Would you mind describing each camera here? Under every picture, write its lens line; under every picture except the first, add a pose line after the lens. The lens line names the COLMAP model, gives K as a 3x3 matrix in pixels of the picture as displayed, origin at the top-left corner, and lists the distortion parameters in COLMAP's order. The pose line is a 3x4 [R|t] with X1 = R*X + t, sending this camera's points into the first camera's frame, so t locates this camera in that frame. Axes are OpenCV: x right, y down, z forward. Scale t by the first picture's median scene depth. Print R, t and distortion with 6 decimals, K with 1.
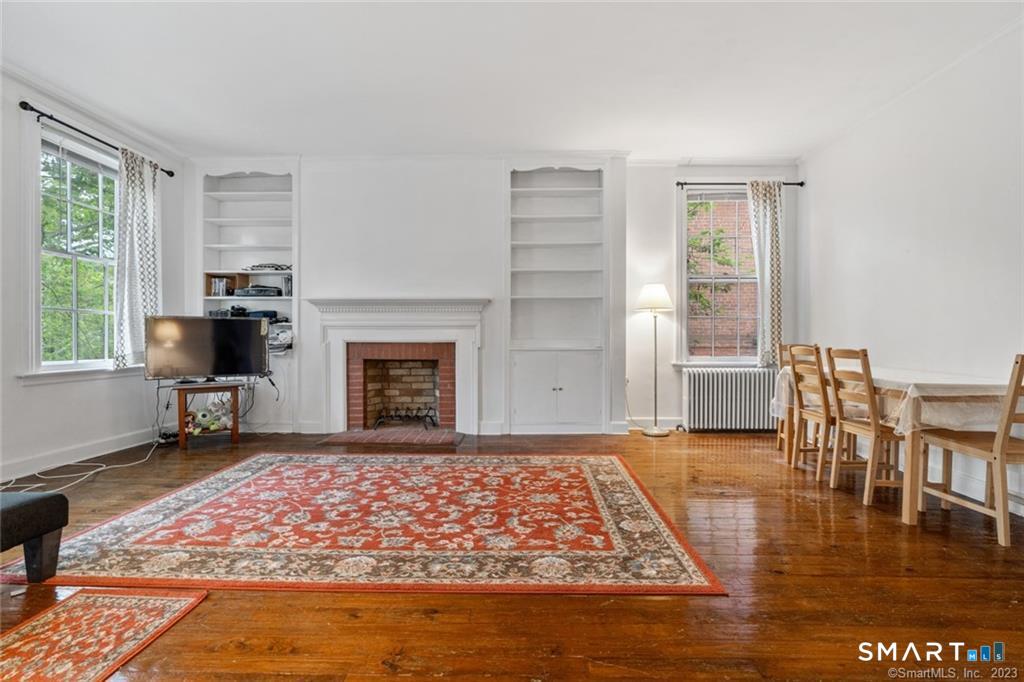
lens RADIAL K [[461.2, 0, 509.2], [0, 461.2, 331.2], [0, 0, 1]] dist [-0.003565, 0.000041]
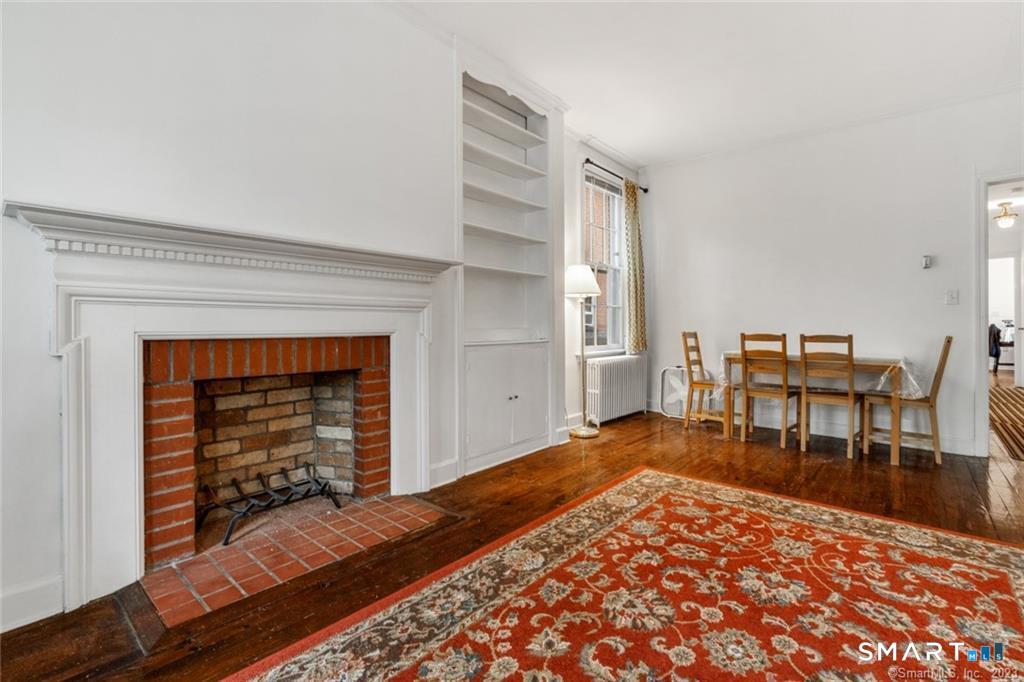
lens RADIAL K [[468.6, 0, 512.5], [0, 468.6, 319.2], [0, 0, 1]] dist [-0.004976, -0.000113]
pose [[0.631147, 0.010058, 0.775598, -0.472683], [-0.006599, 0.999949, -0.007597, 0.008266], [-0.775635, -0.000323, 0.631181, 0.538062]]
